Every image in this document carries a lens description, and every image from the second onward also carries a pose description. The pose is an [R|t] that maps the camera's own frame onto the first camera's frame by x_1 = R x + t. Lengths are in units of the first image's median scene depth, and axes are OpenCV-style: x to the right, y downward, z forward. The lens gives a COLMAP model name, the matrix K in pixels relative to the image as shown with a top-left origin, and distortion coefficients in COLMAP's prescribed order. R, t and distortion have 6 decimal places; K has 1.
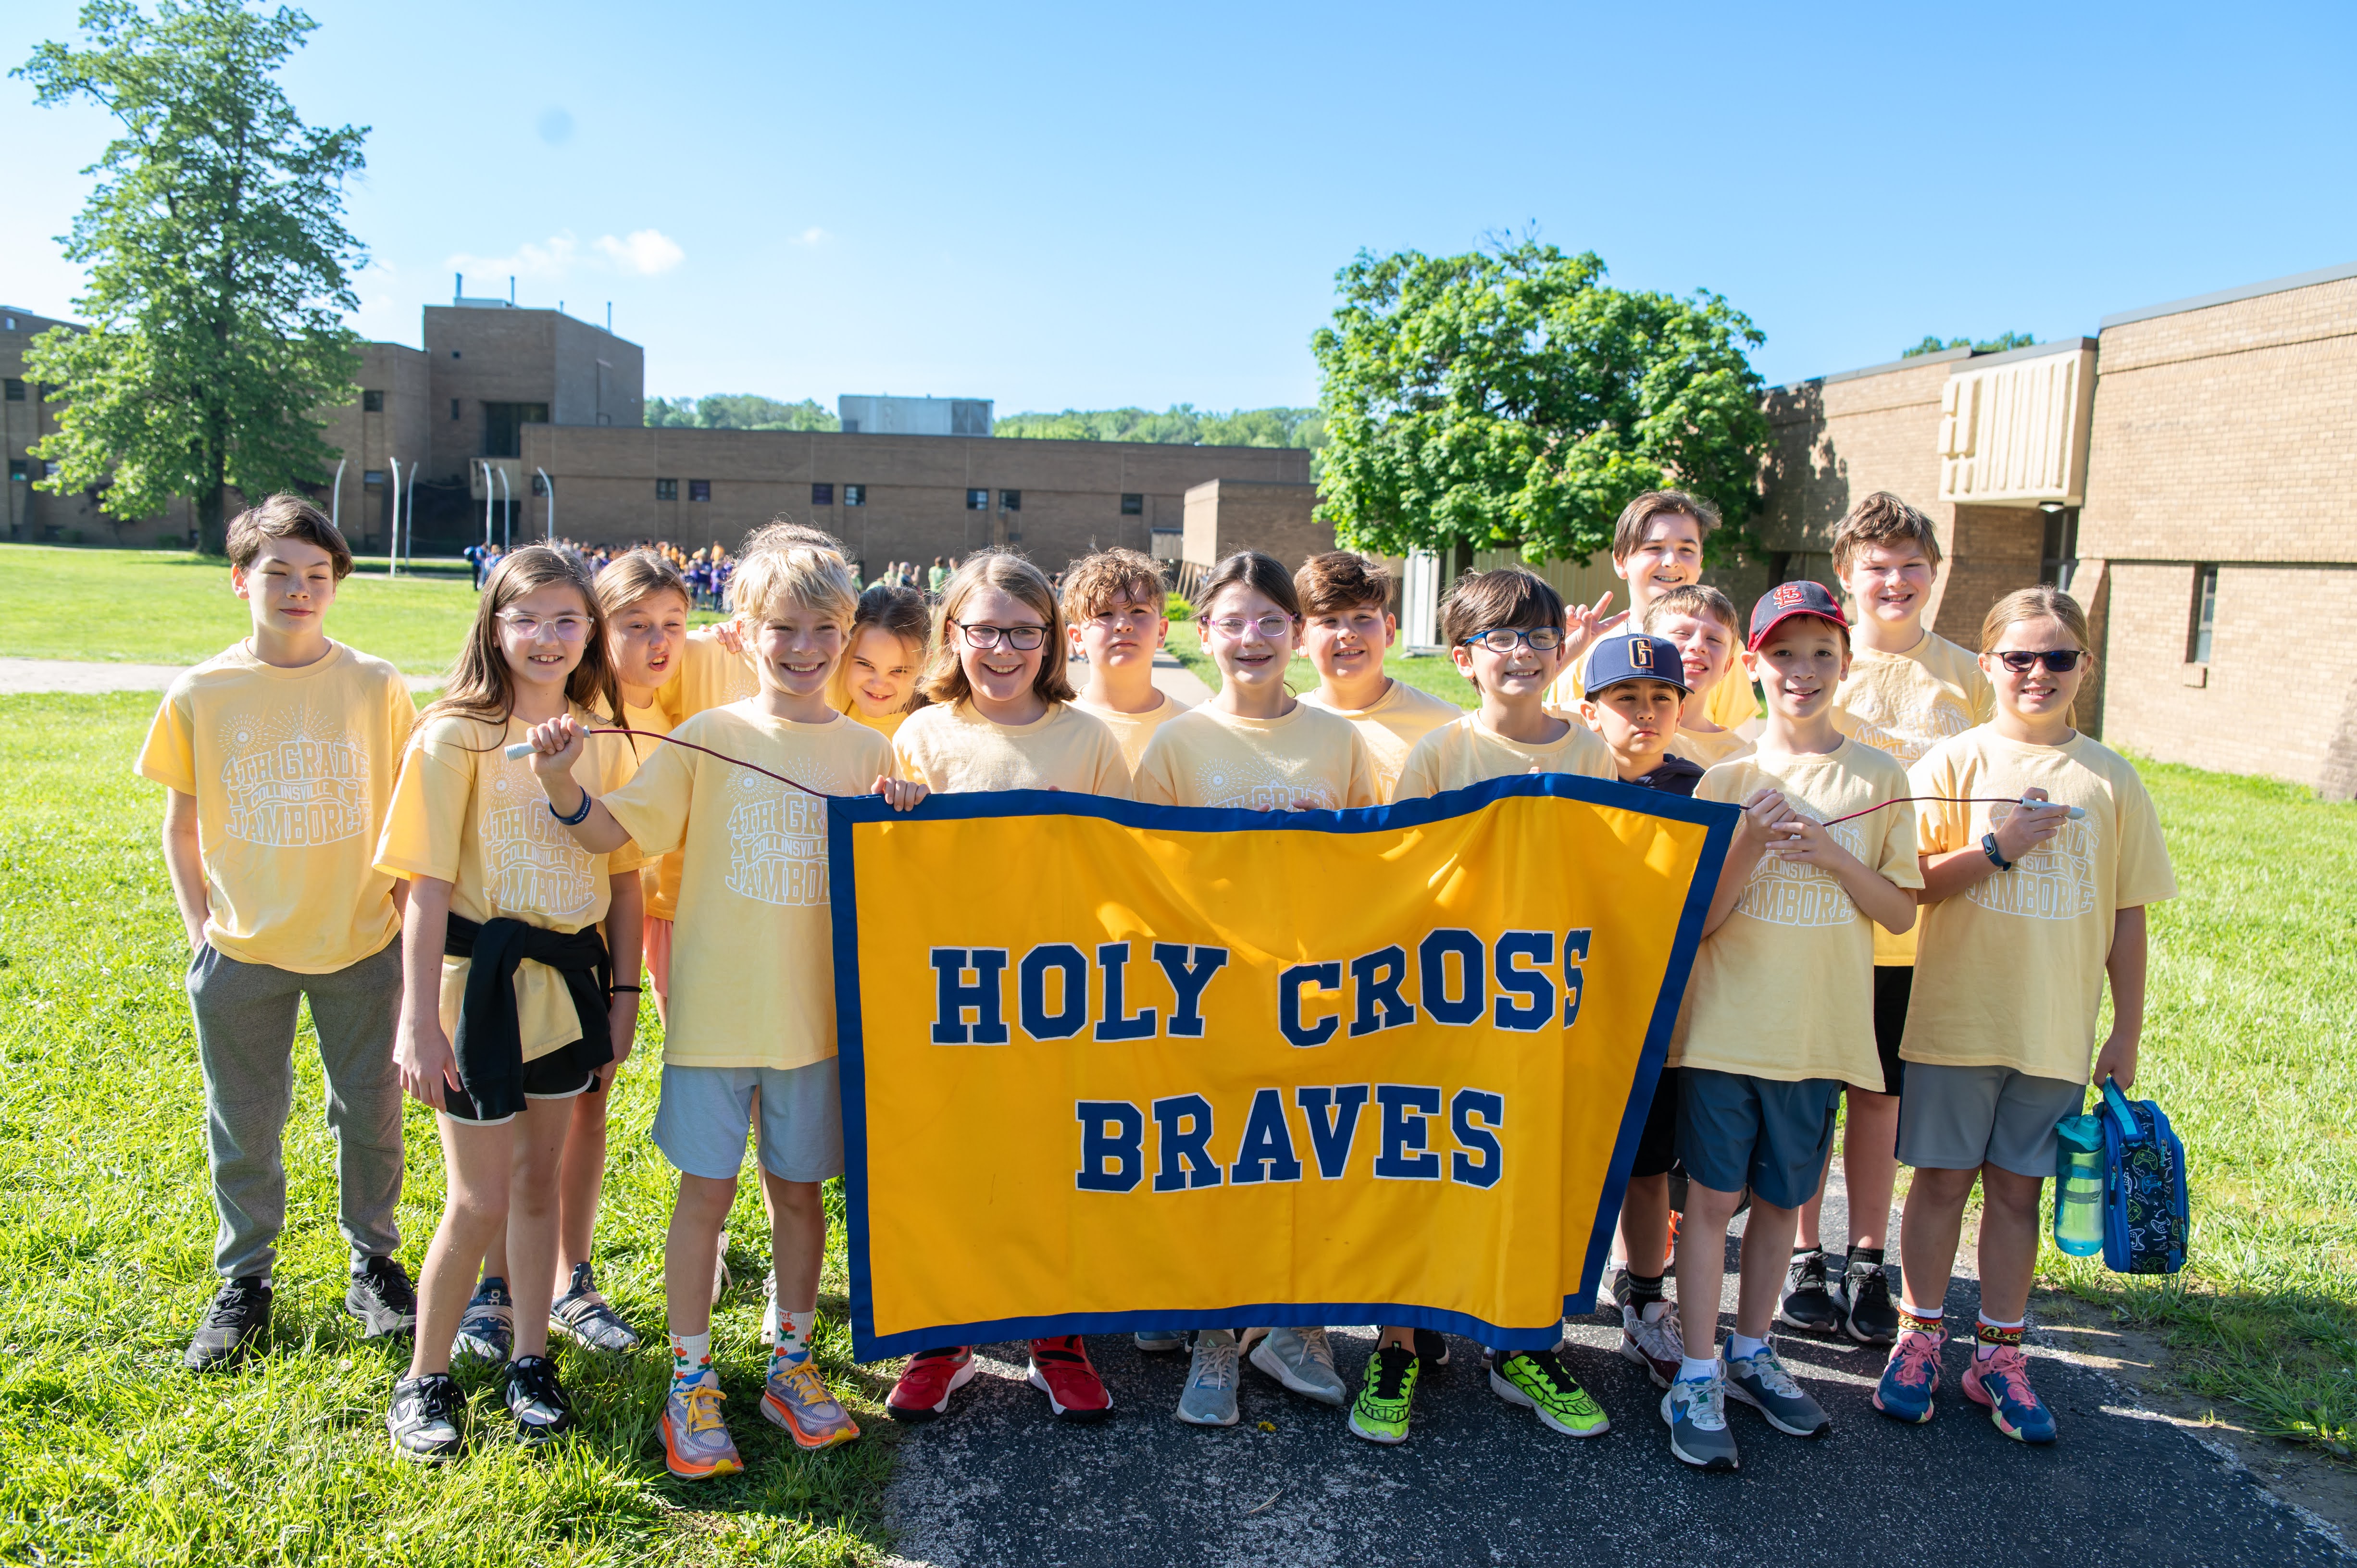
lens RADIAL K [[1974.2, 0, 1178.5], [0, 1974.2, 784.0], [0, 0, 1]] dist [-0.096161, 0.101412]
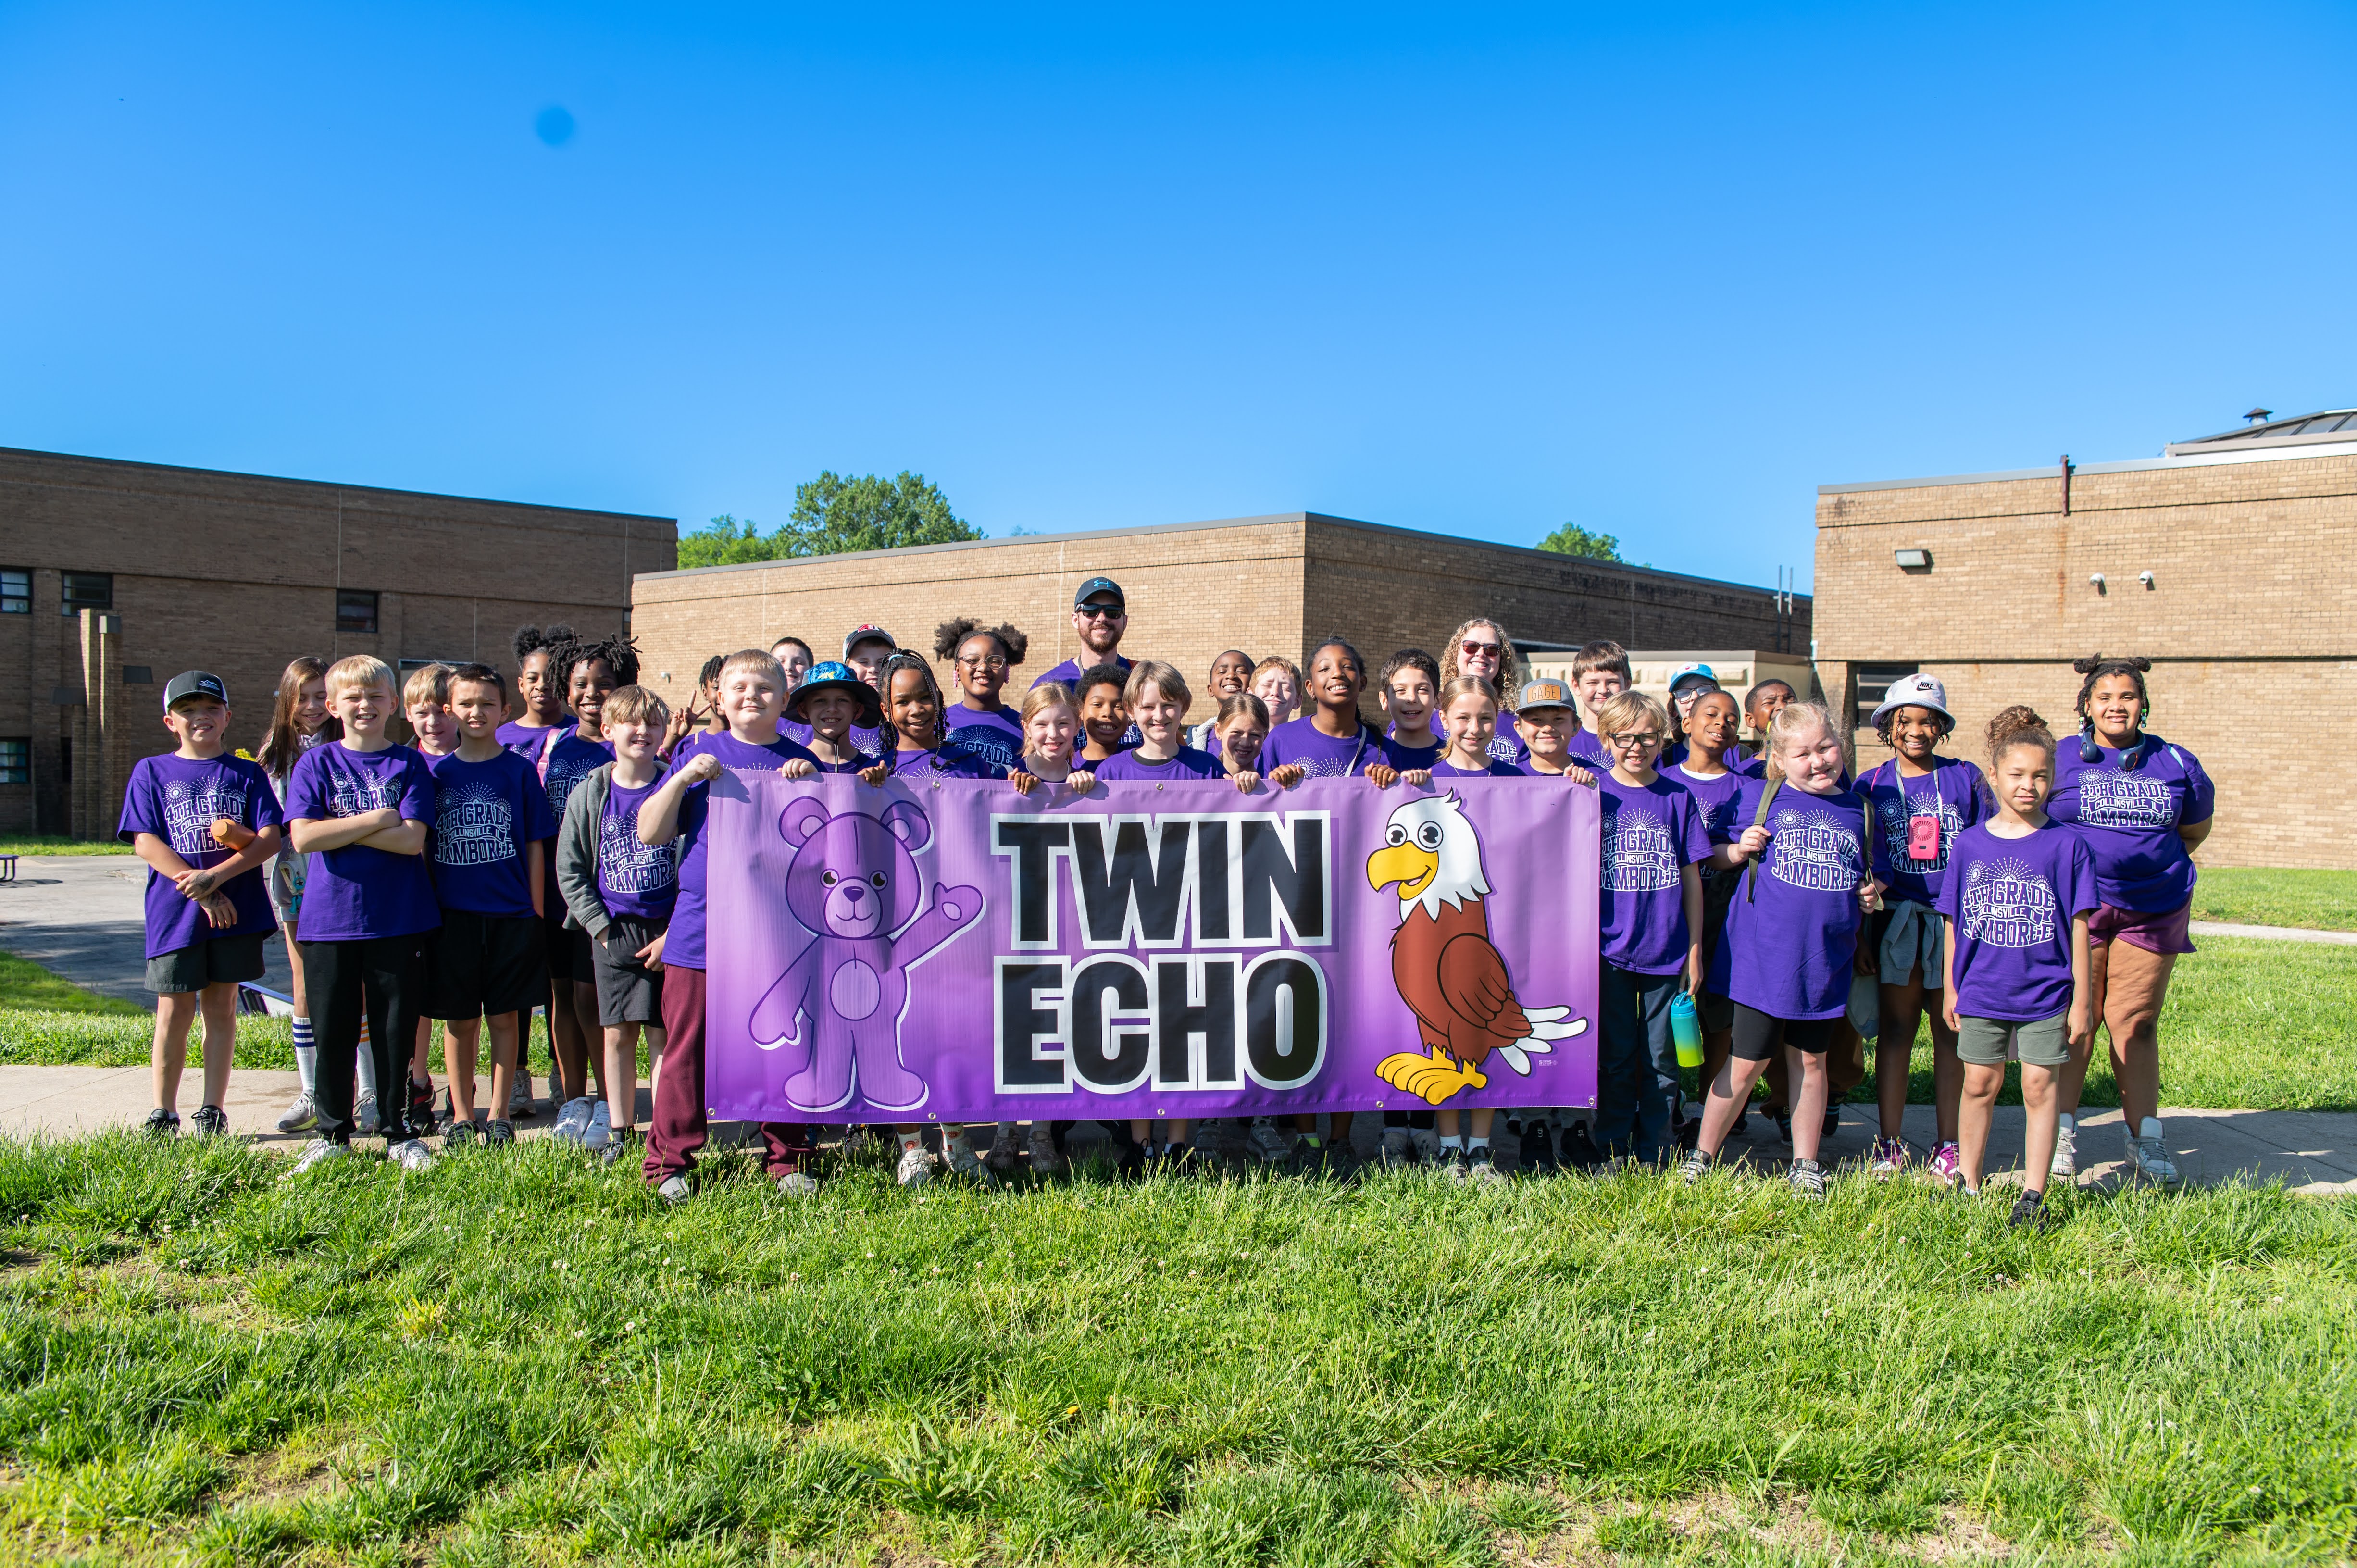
lens RADIAL K [[1811.8, 0, 1178.5], [0, 1811.8, 784.0], [0, 0, 1]] dist [-0.109826, 0.097658]
pose [[0.733522, -0.036266, 0.678698, -0.219176], [0.088774, 0.995133, -0.042771, -0.074619], [-0.673843, 0.091624, 0.733171, 0.658617]]
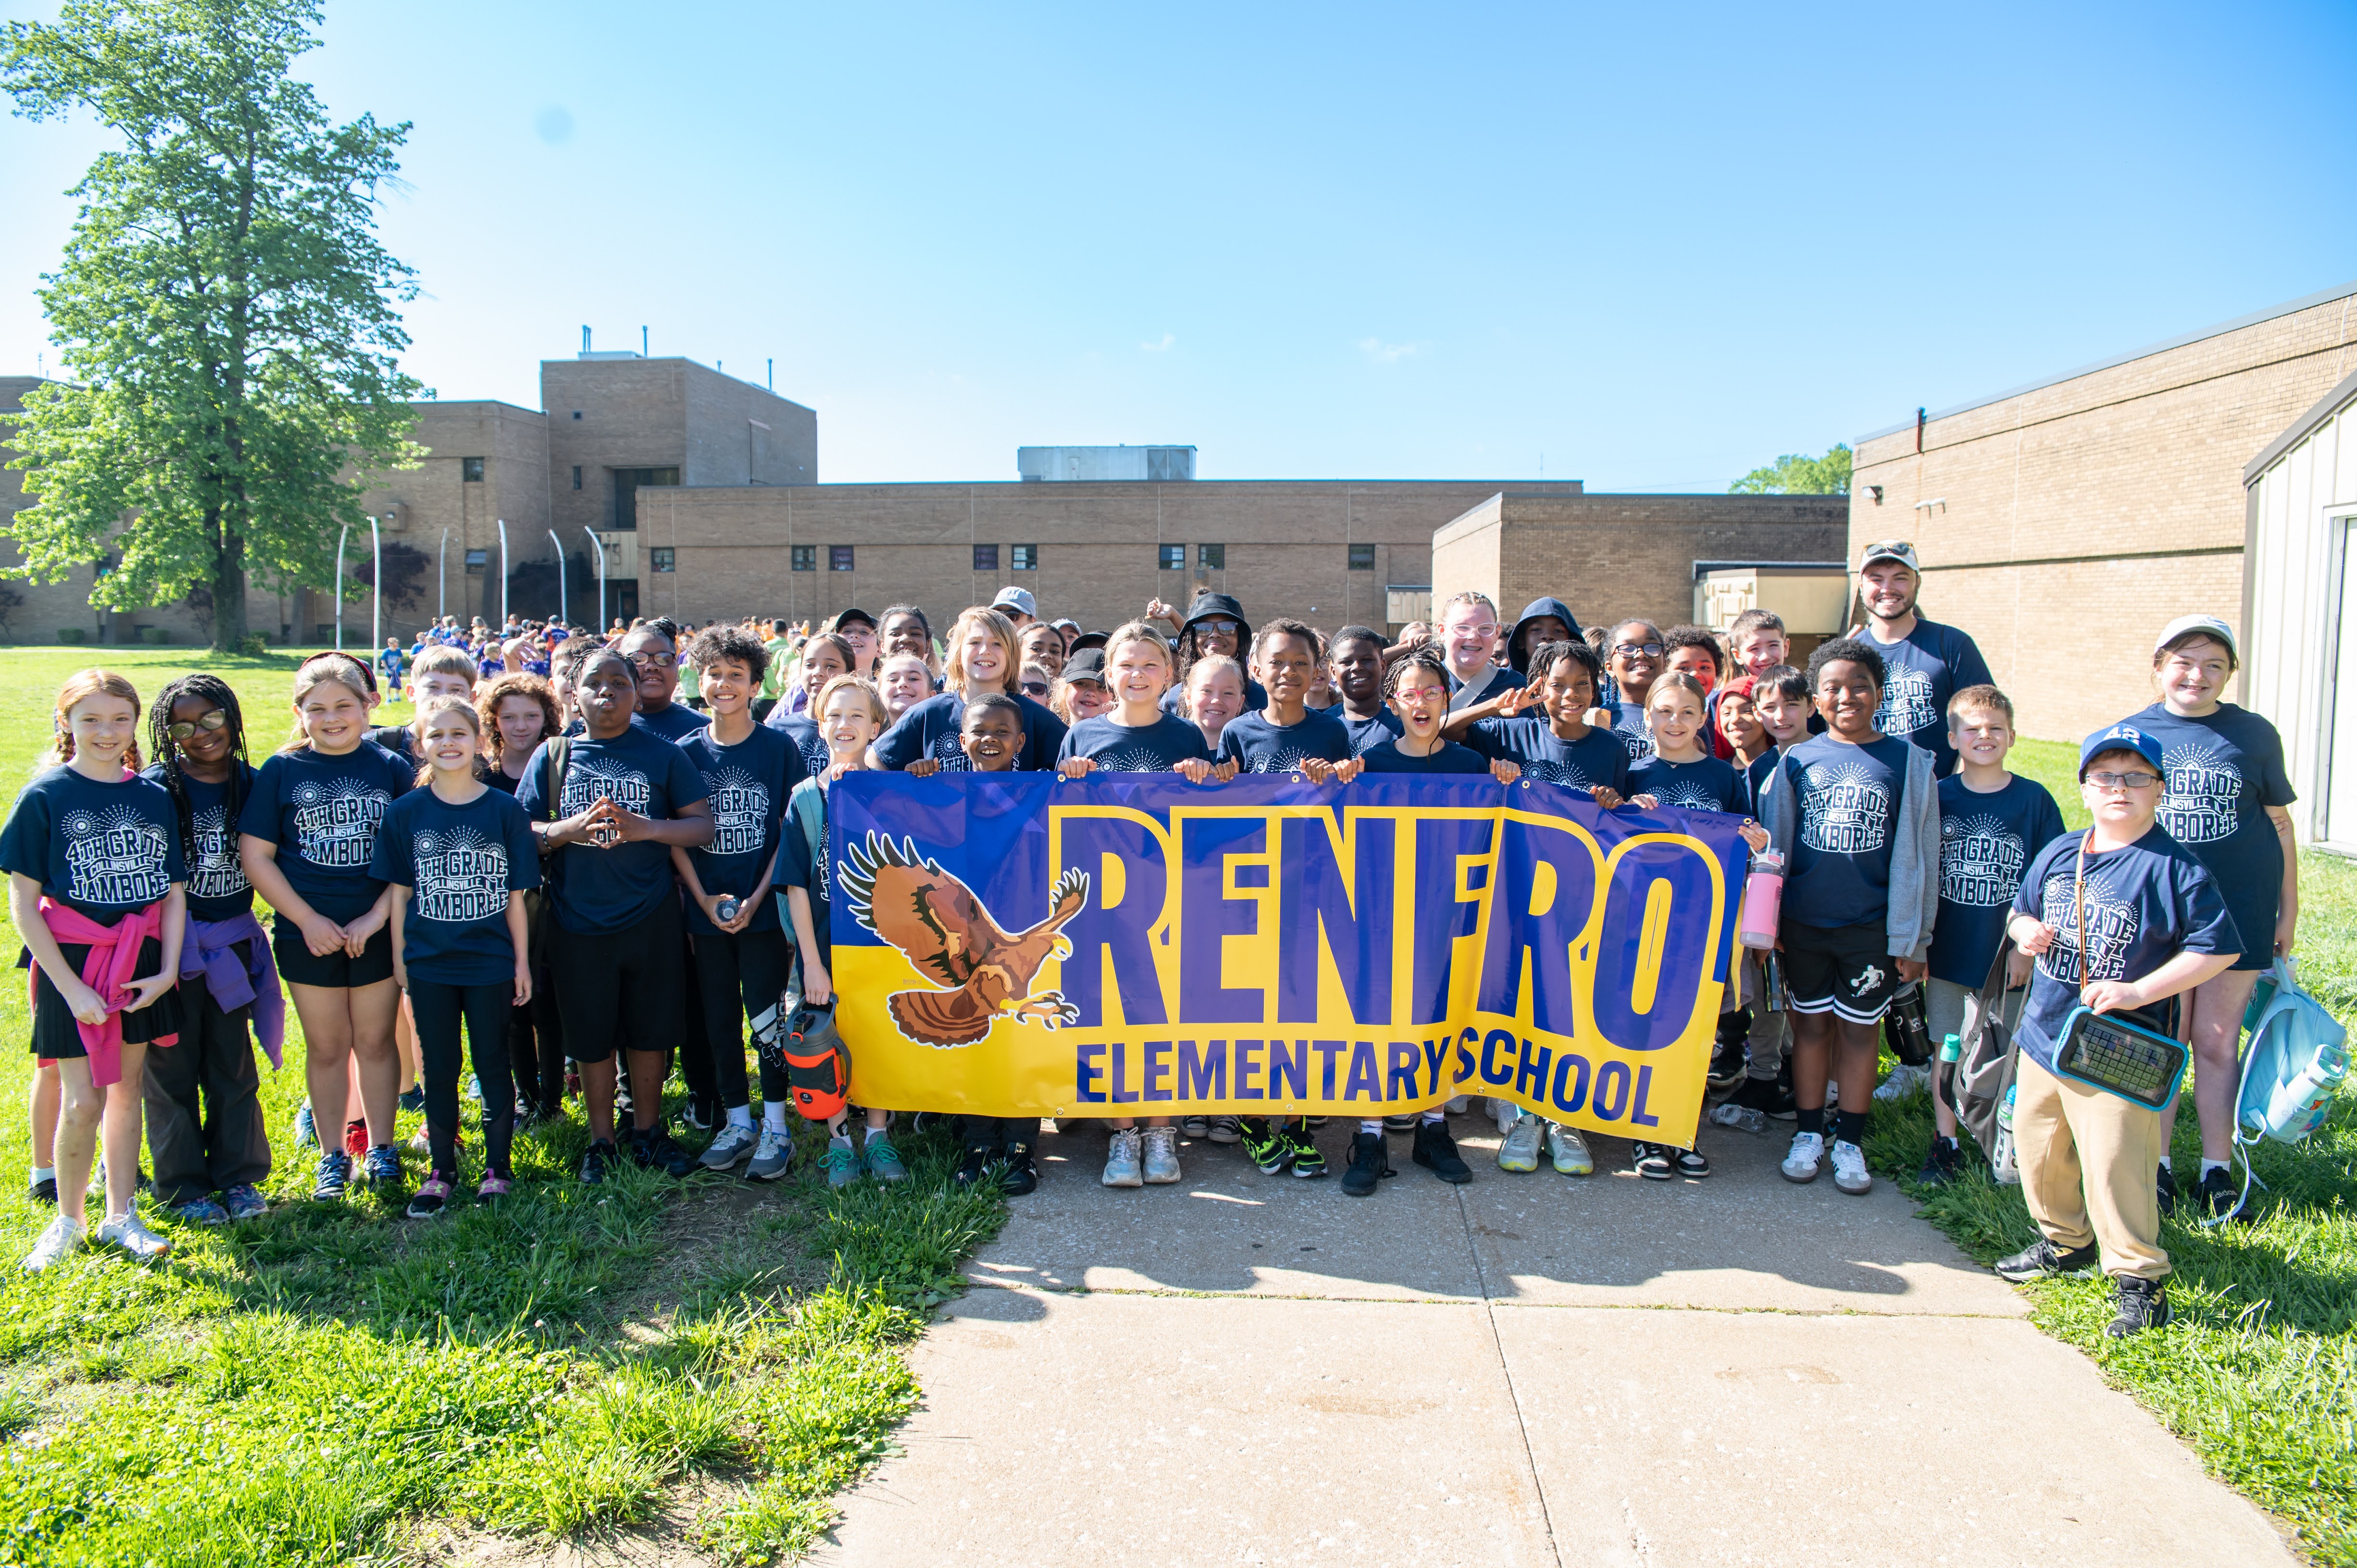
lens RADIAL K [[1630.6, 0, 1178.5], [0, 1630.6, 784.0], [0, 0, 1]] dist [-0.110480, 0.083139]
pose [[0.991311, -0.019293, -0.130118, -0.016171], [0.016400, 0.999595, -0.023266, -0.042209], [0.130515, 0.020930, 0.991225, 0.407084]]
